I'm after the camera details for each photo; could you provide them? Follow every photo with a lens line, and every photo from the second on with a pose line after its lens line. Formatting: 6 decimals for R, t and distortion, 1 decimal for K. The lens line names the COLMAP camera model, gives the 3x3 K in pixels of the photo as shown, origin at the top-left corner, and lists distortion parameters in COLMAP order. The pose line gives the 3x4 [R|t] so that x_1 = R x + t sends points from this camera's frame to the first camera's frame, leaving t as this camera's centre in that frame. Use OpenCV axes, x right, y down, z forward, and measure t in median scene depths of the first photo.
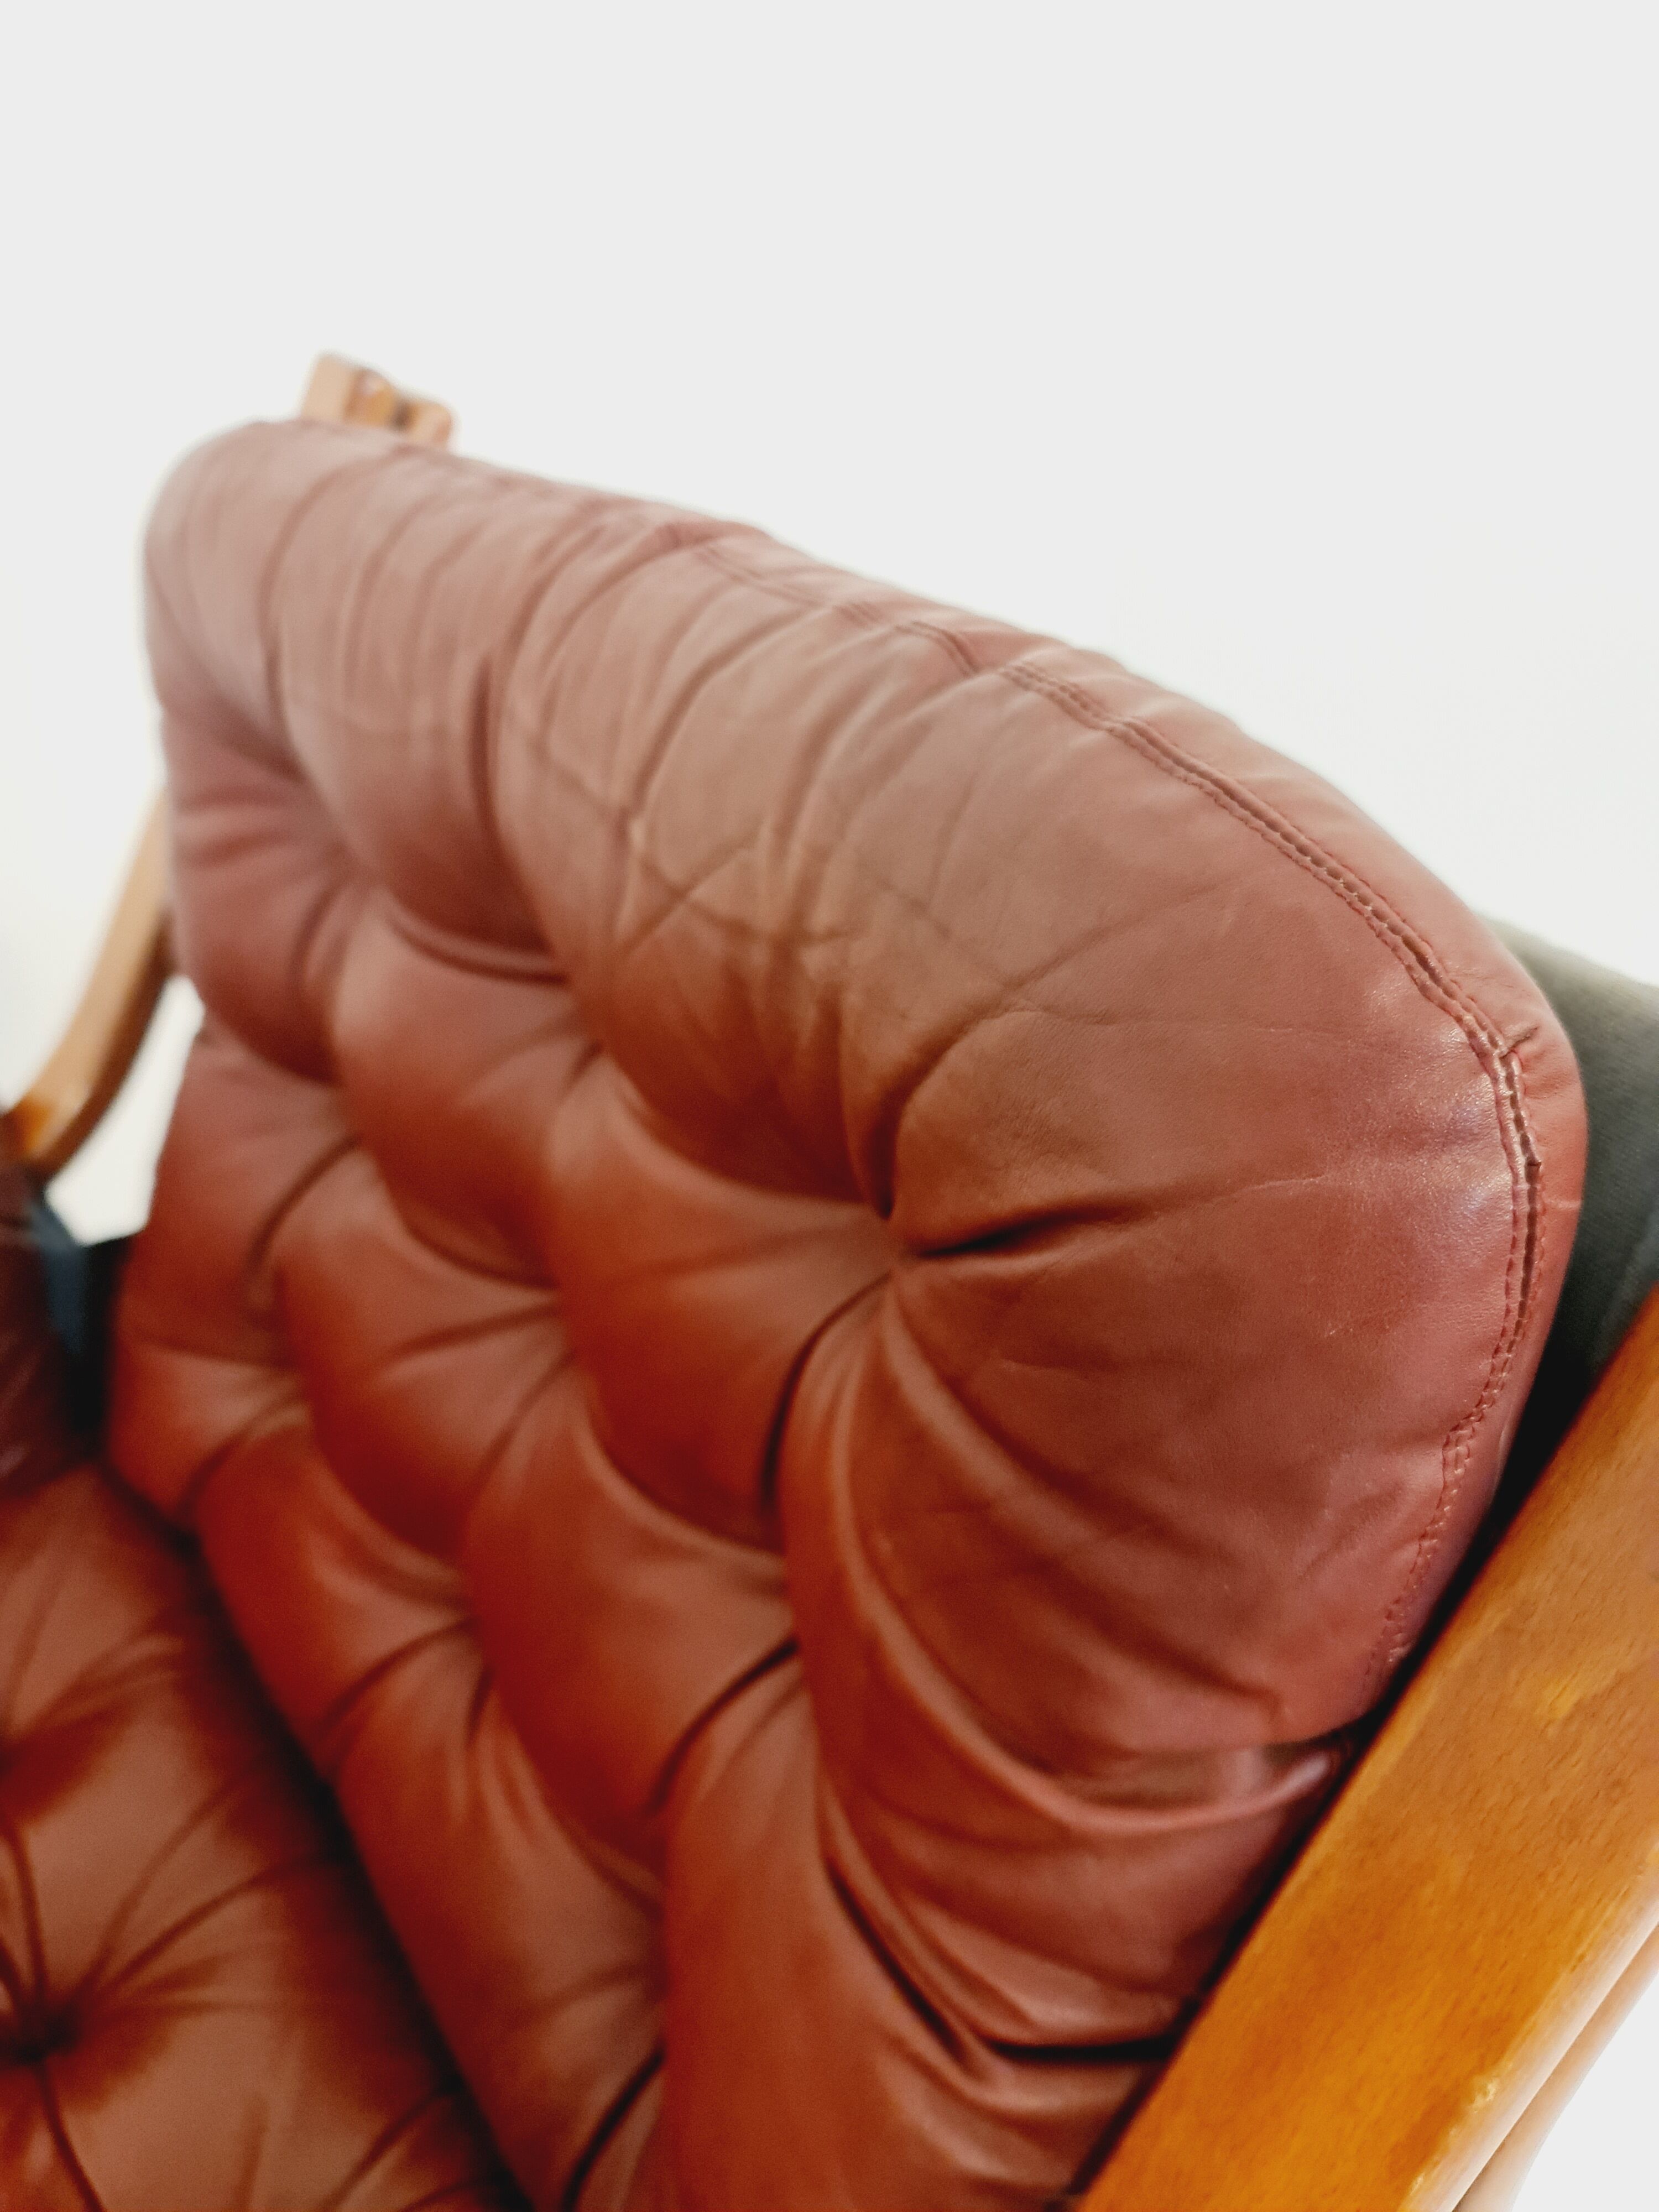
lens RADIAL K [[1731.1, 0, 829.5], [0, 1731.1, 1106.0], [0, 0, 1]] dist [0.001765, -0.003306]
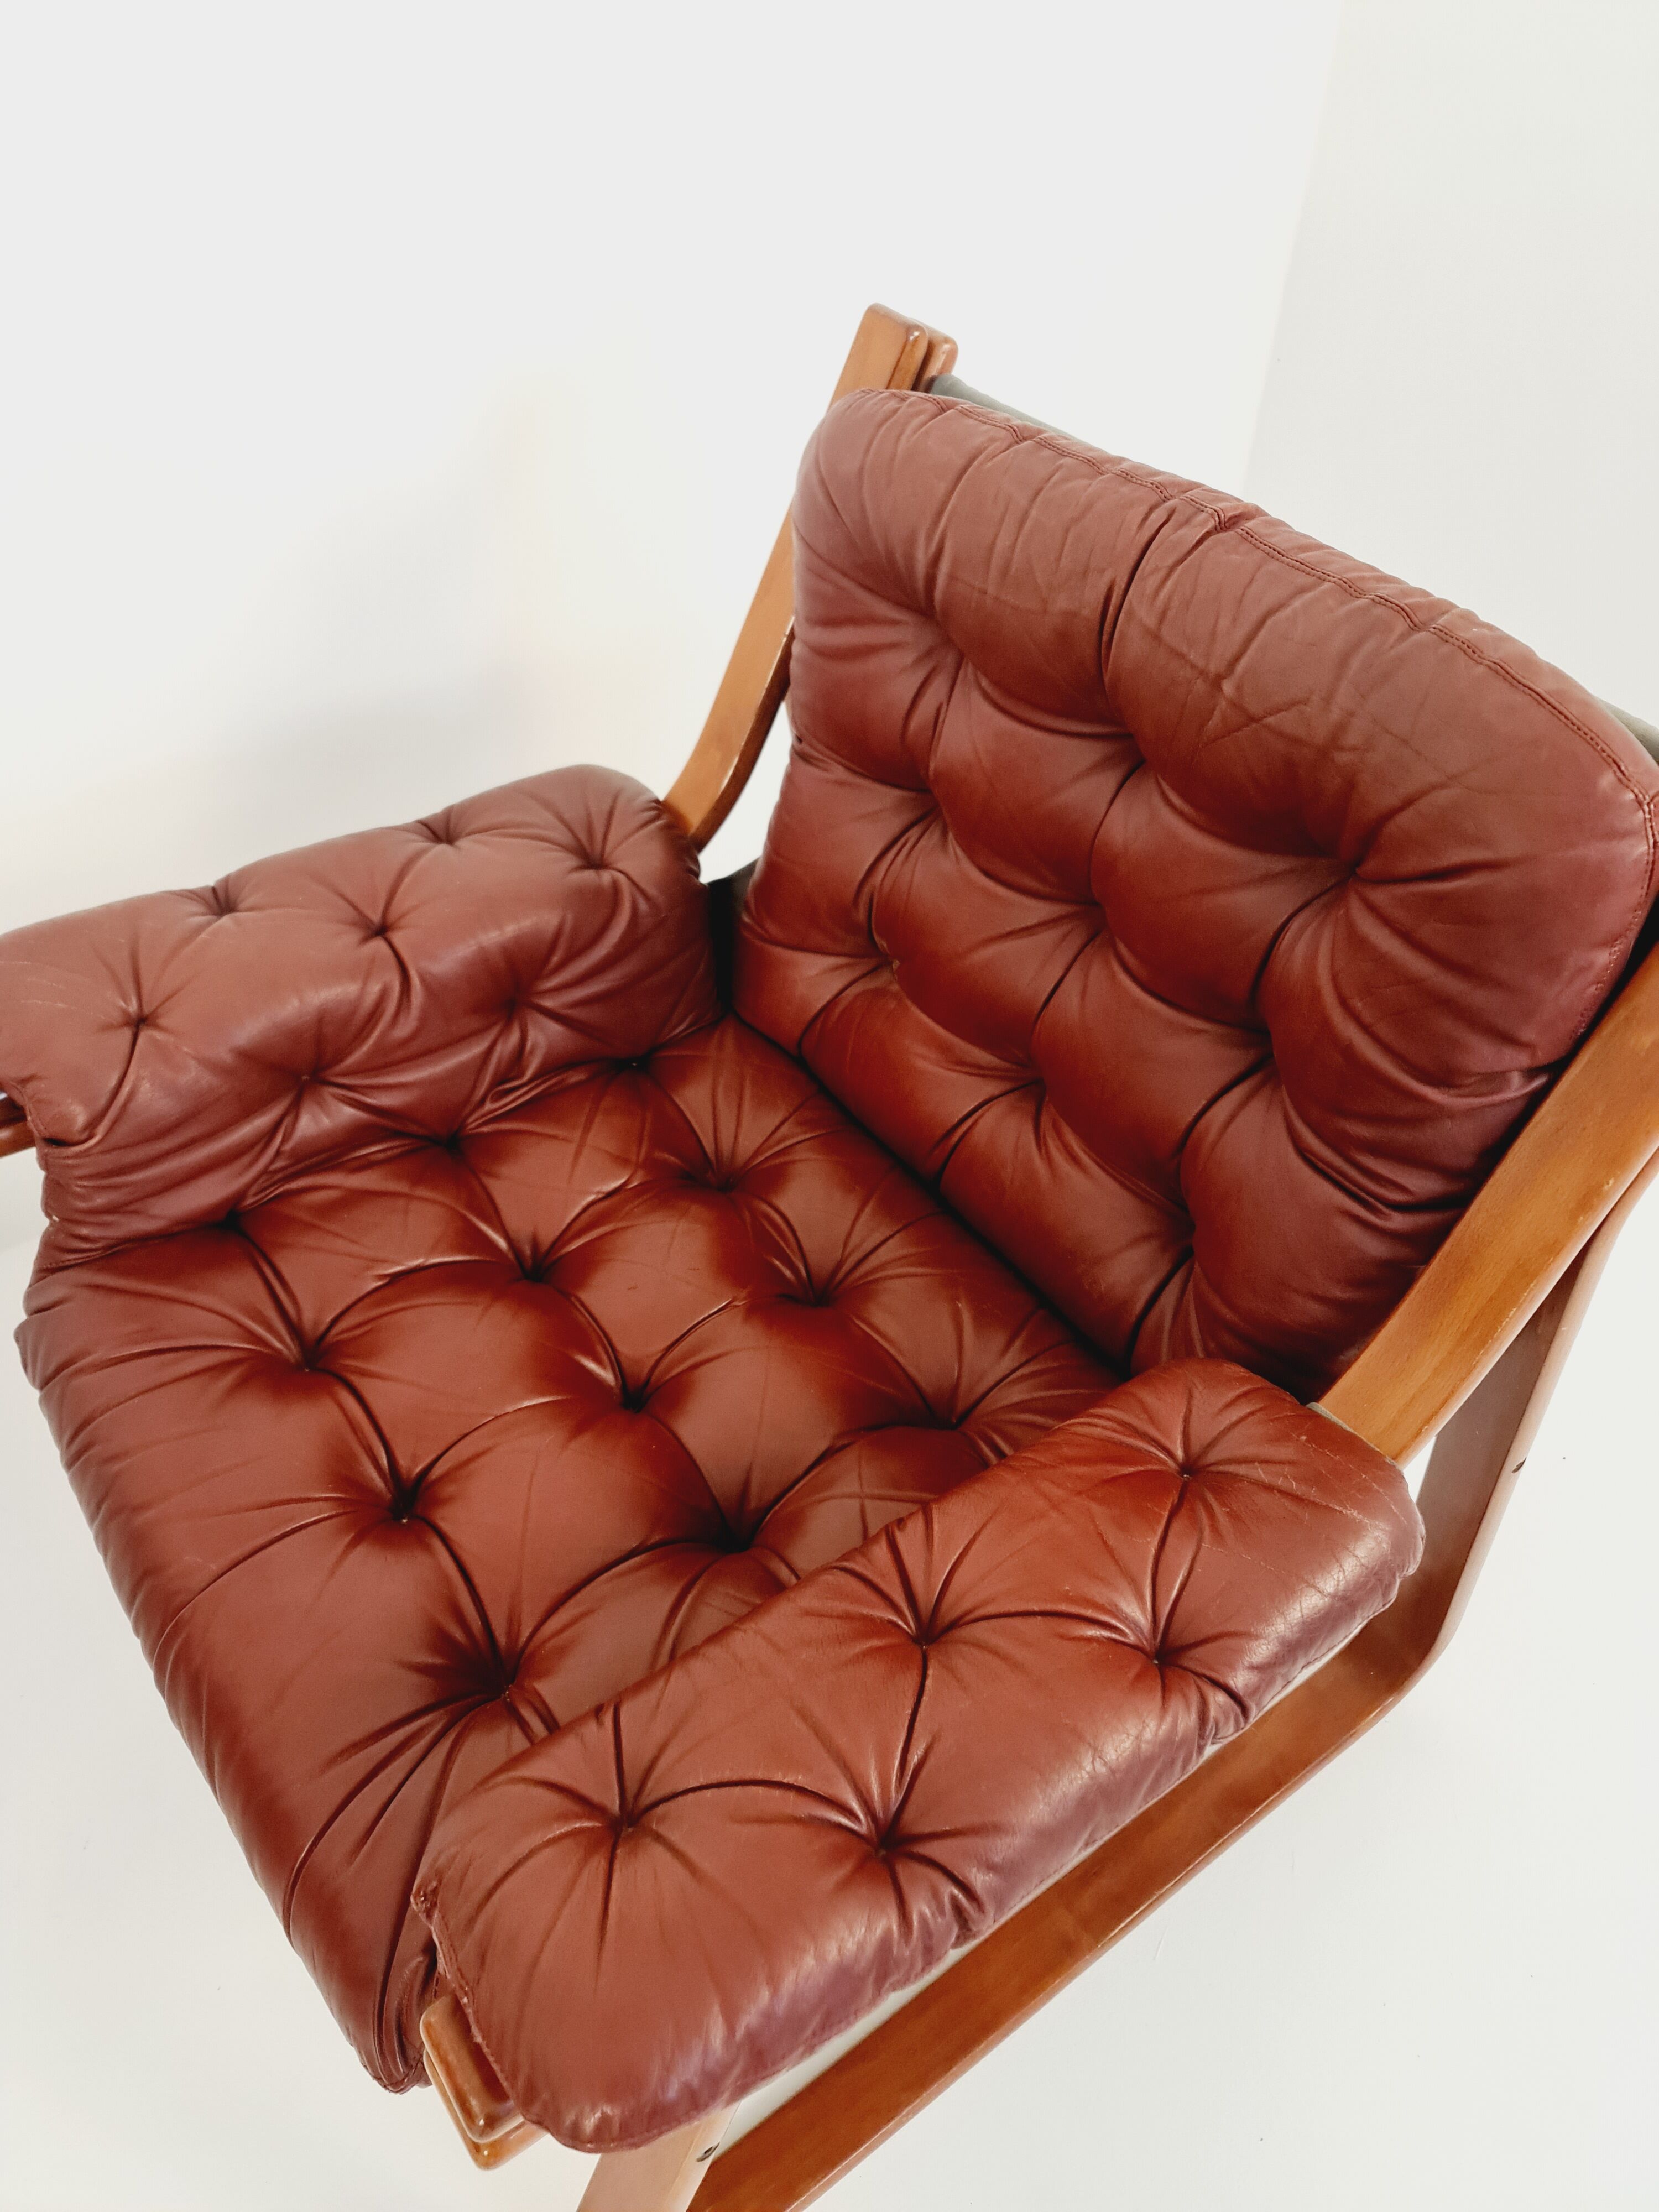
lens RADIAL K [[1630.9, 0, 882.5], [0, 1630.9, 1099.9], [0, 0, 1]] dist [0.018534, 0.000225]
pose [[0.999338, -0.035685, -0.007023, -0.653327], [0.036347, 0.973144, 0.227310, -0.164480], [-0.001277, -0.227415, 0.973797, -1.306784]]
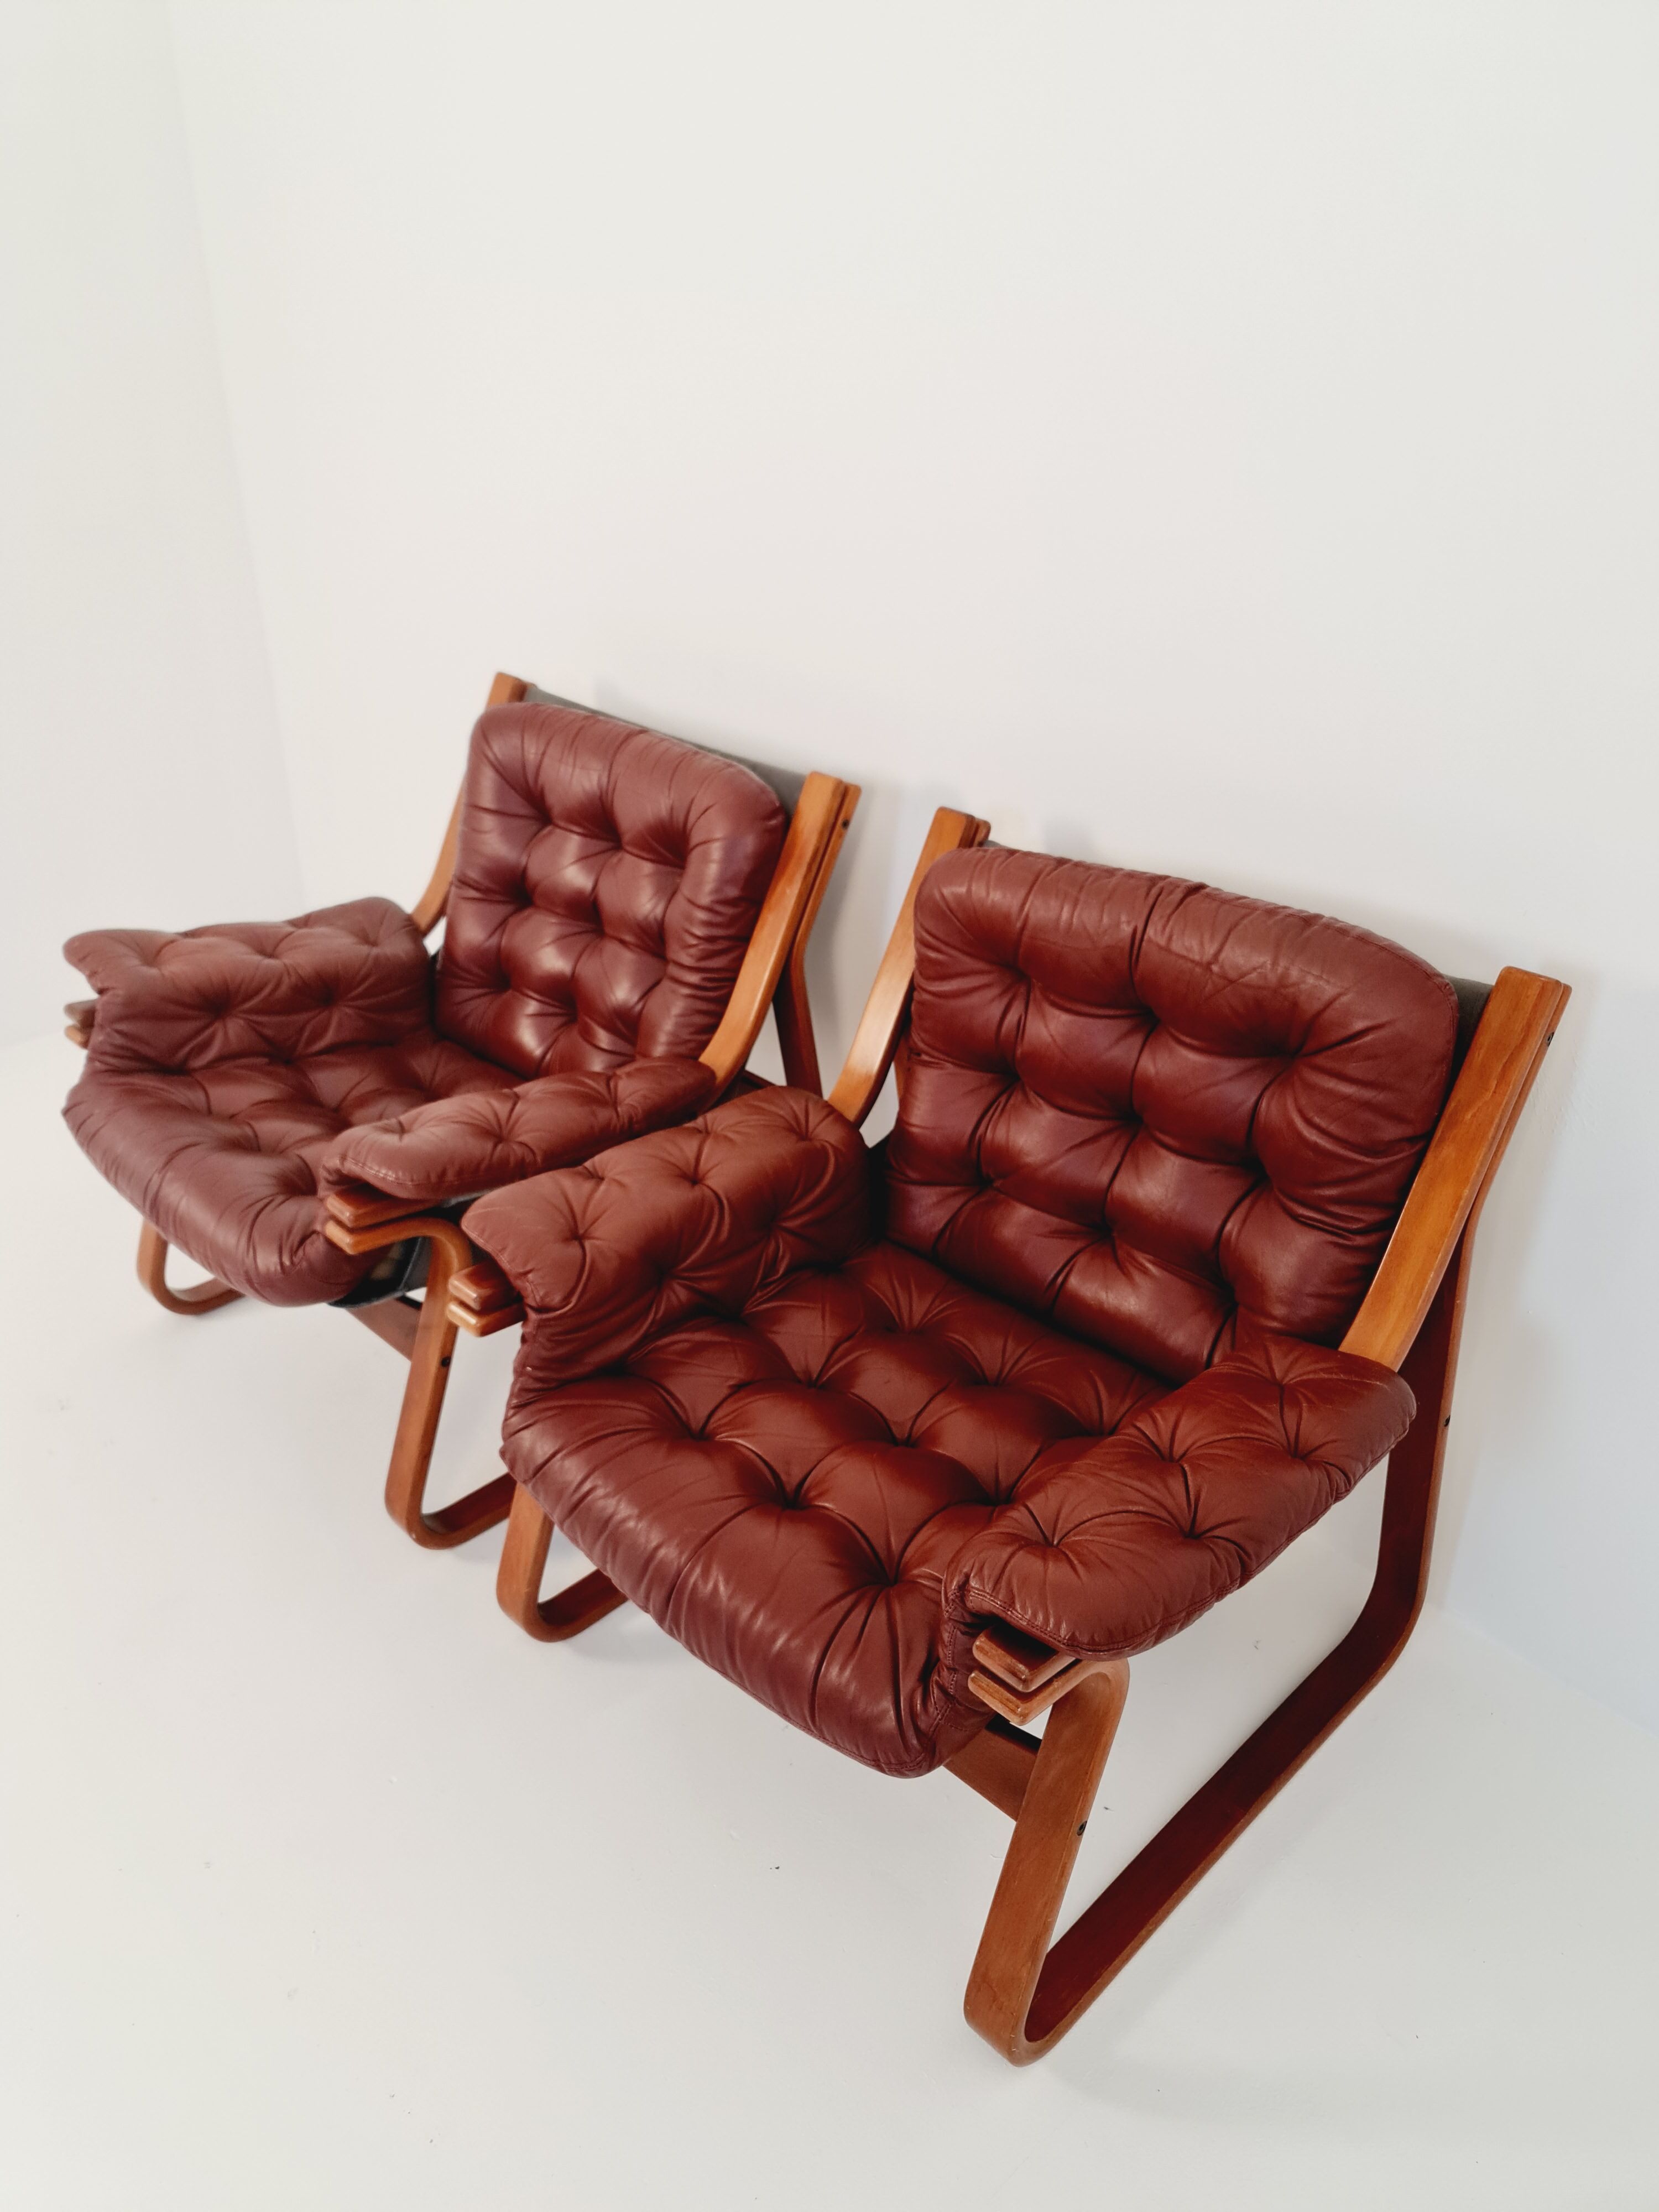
lens RADIAL K [[1593.3, 0, 829.5], [0, 1593.3, 1106.0], [0, 0, 1]] dist [-0.000221, 0.000813]
pose [[0.985077, -0.129902, 0.112914, -1.759201], [0.135405, 0.989879, -0.042485, 0.237284], [-0.106252, 0.057140, 0.992696, -3.105005]]
